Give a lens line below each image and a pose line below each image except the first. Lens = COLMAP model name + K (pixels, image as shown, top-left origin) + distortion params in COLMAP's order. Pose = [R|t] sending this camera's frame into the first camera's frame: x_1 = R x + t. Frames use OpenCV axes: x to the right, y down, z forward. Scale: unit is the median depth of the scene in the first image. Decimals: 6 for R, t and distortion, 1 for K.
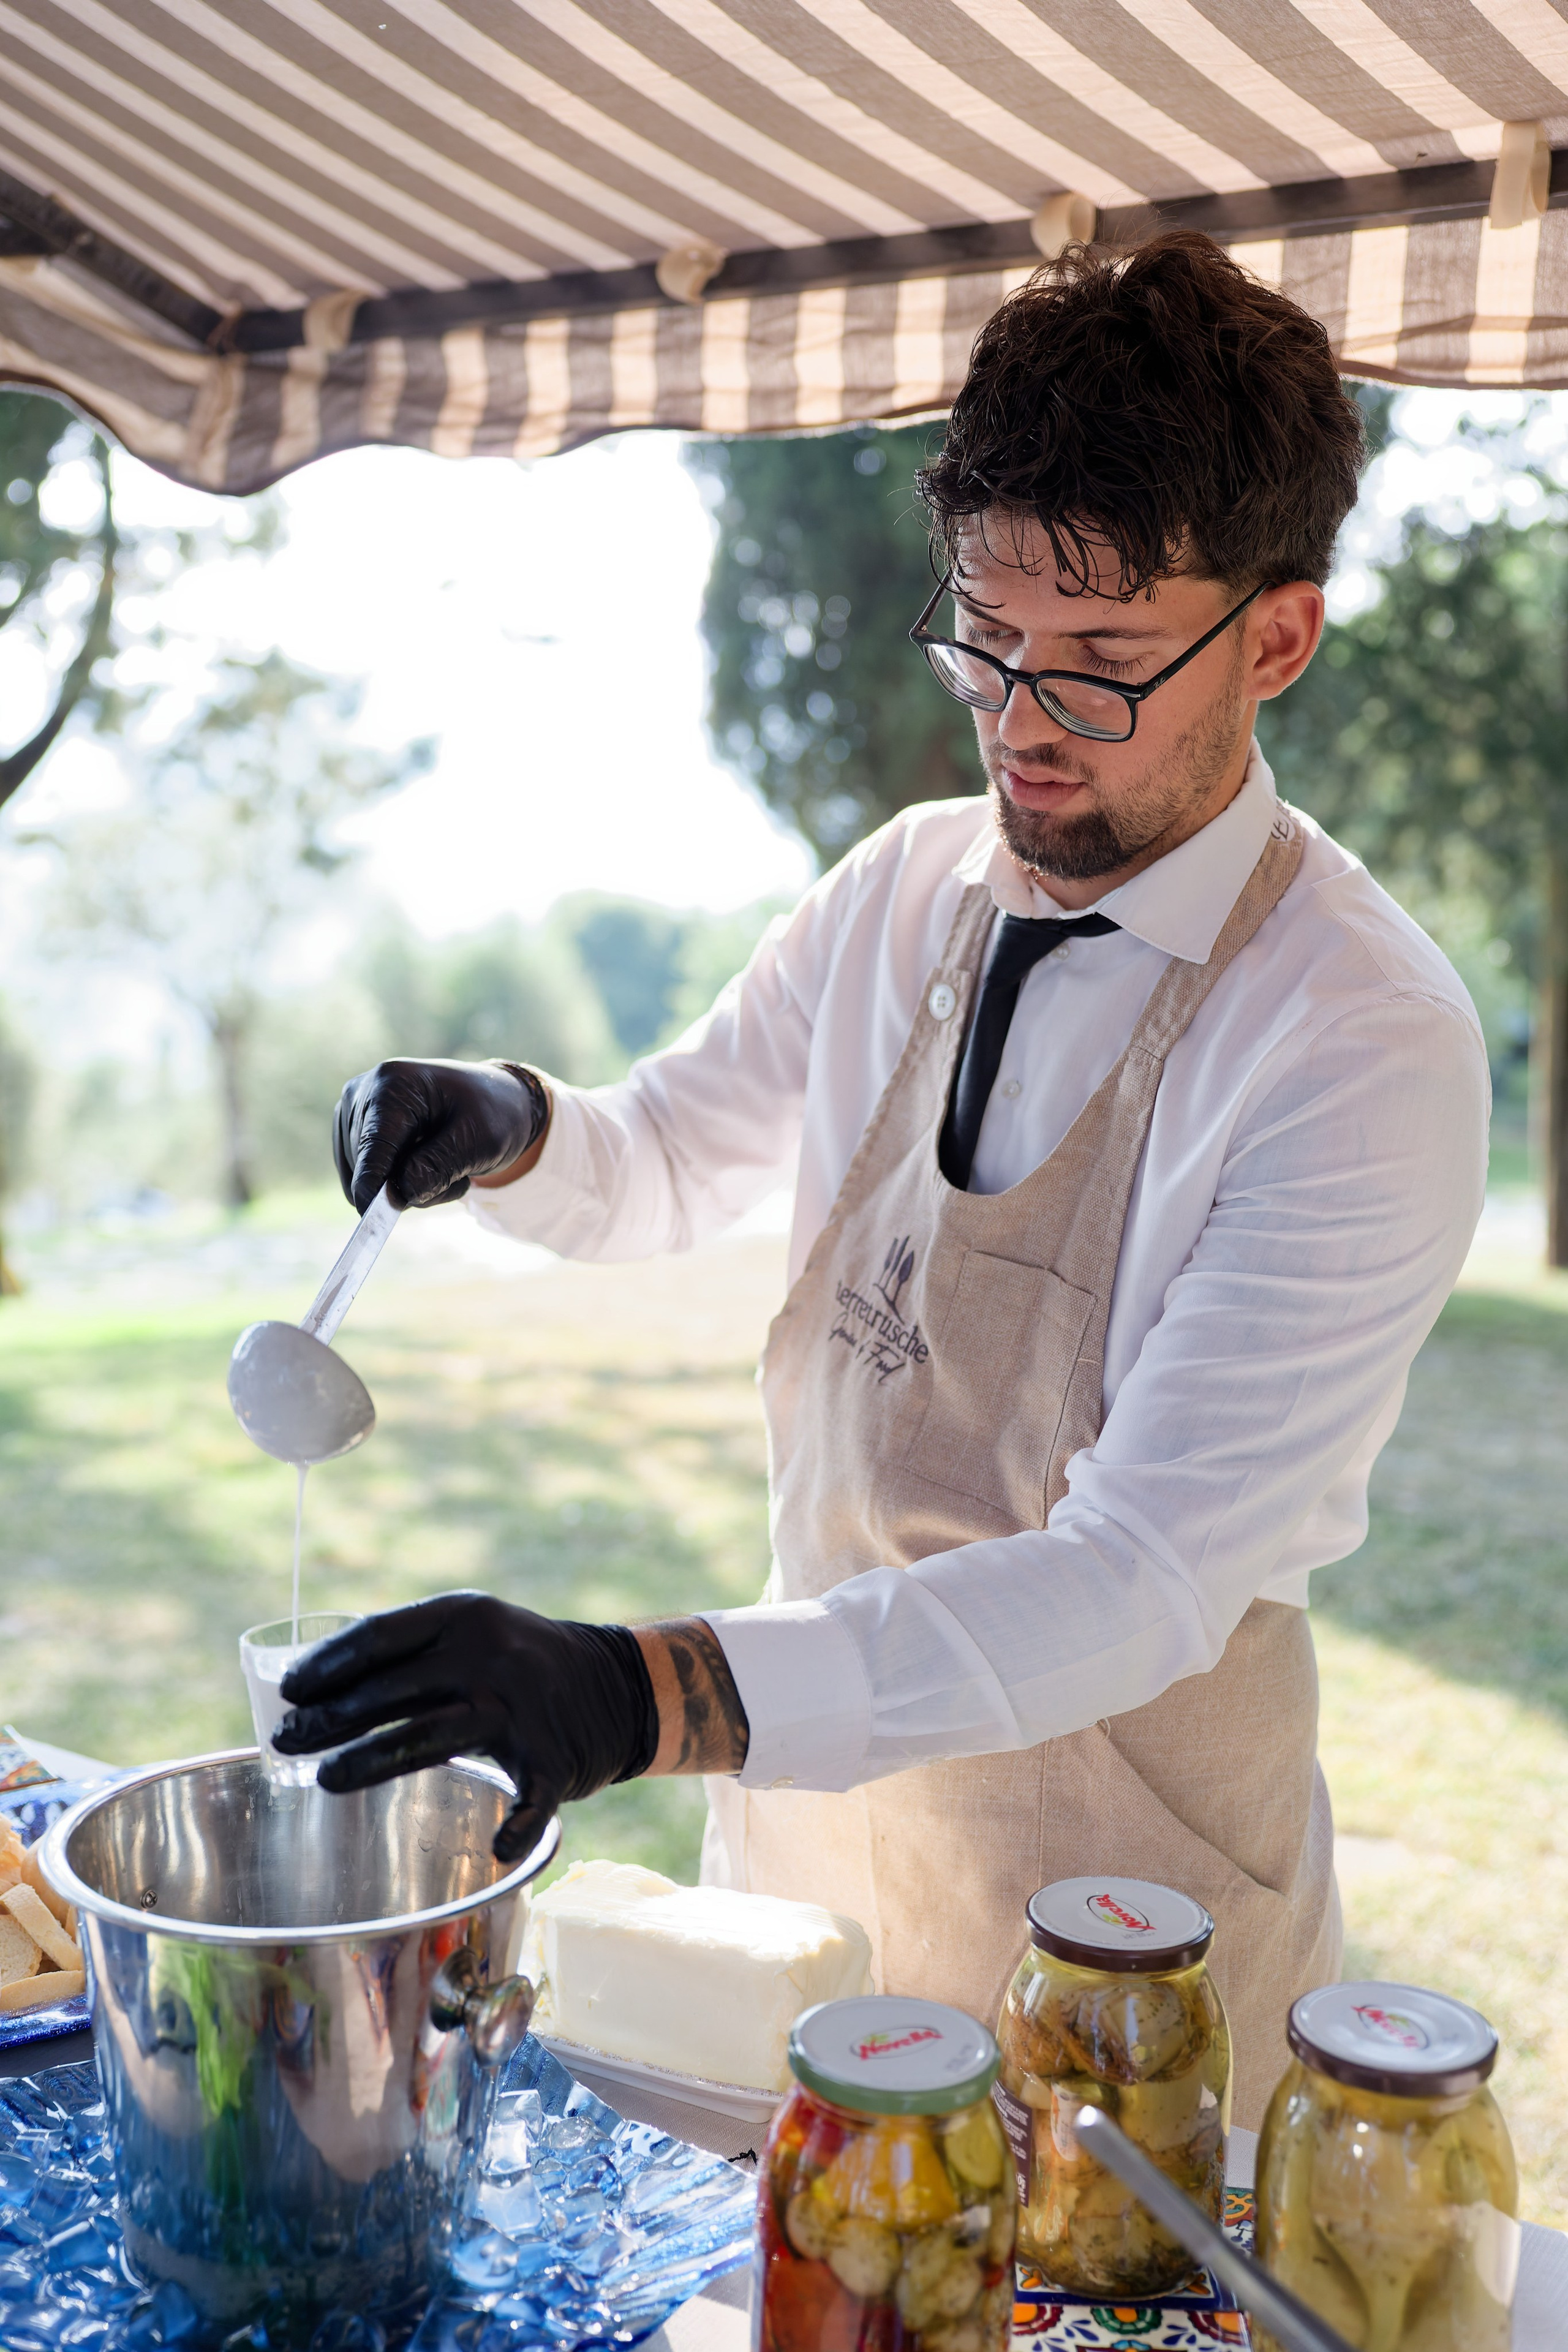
lens RADIAL K [[2556.5, 0, 784.0], [0, 2556.5, 1176.0], [0, 0, 1]] dist [0.088222, -0.235804]
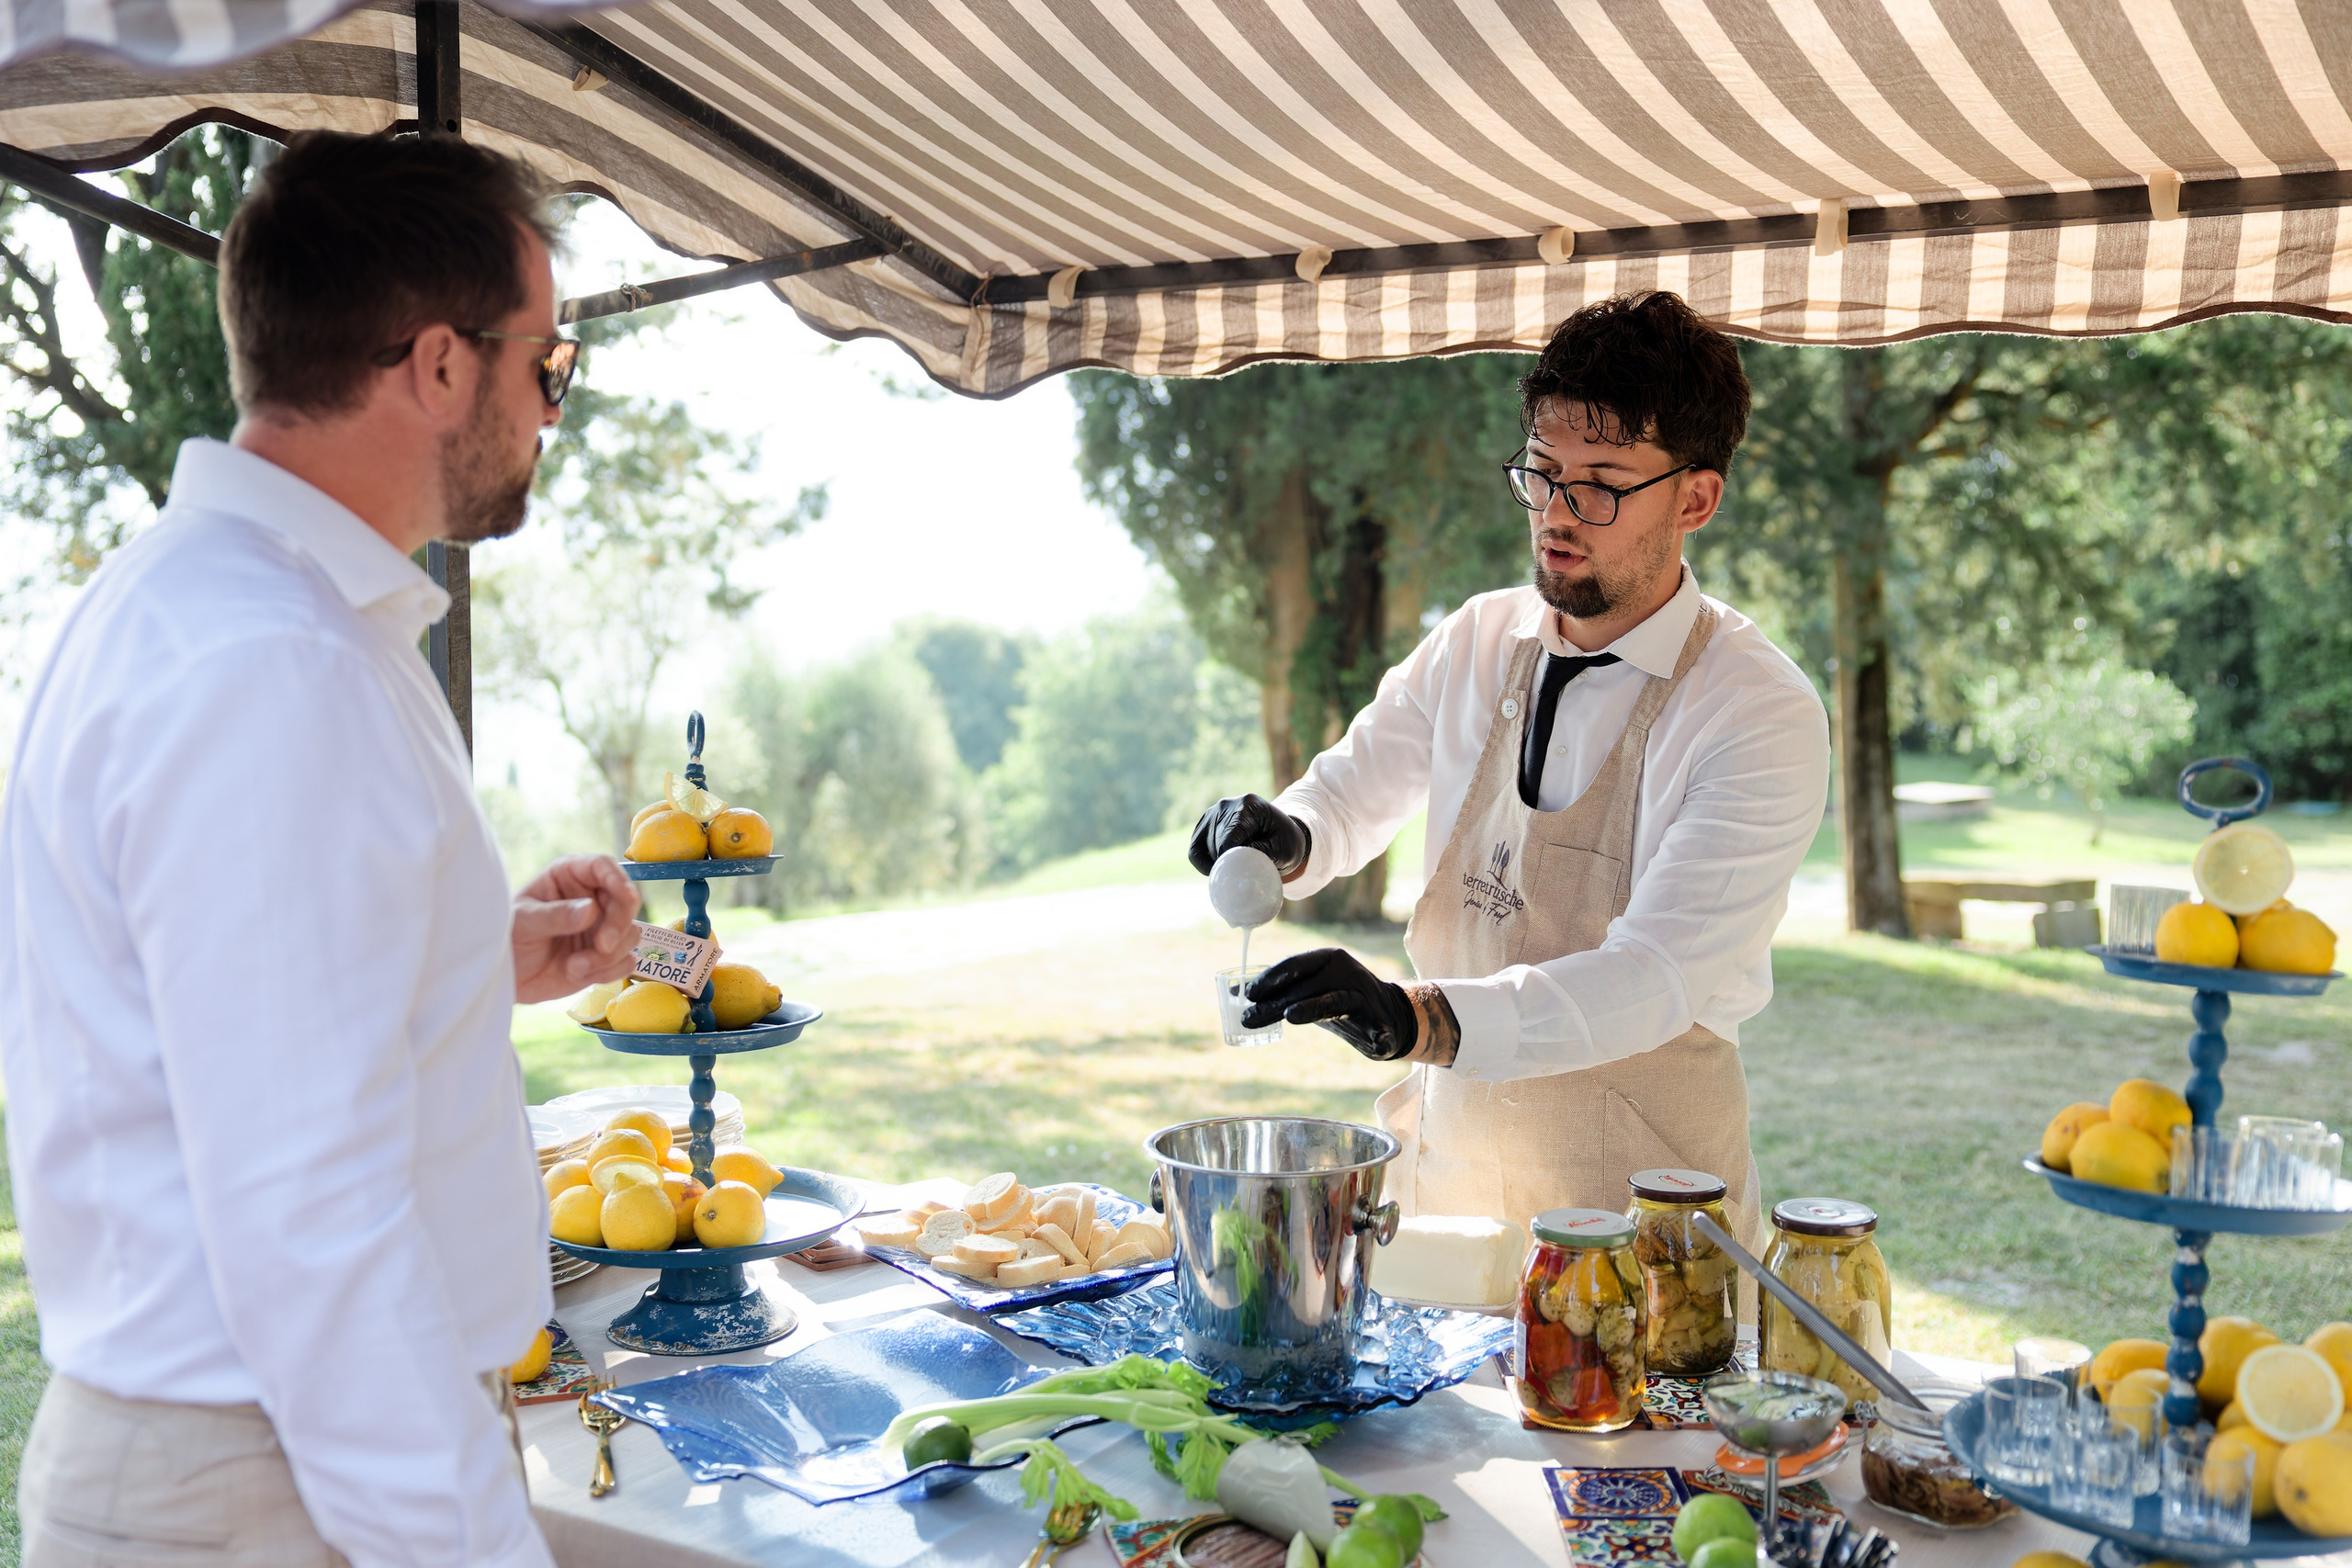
lens RADIAL K [[2442.5, 0, 1176.0], [0, 2442.5, 784.0], [0, 0, 1]] dist [0.090061, 0.007184]
pose [[0.998933, -0.038678, 0.025219, -0.169762], [0.039630, 0.998475, -0.038432, 0.029784], [-0.023694, 0.039391, 0.998943, -0.511084]]
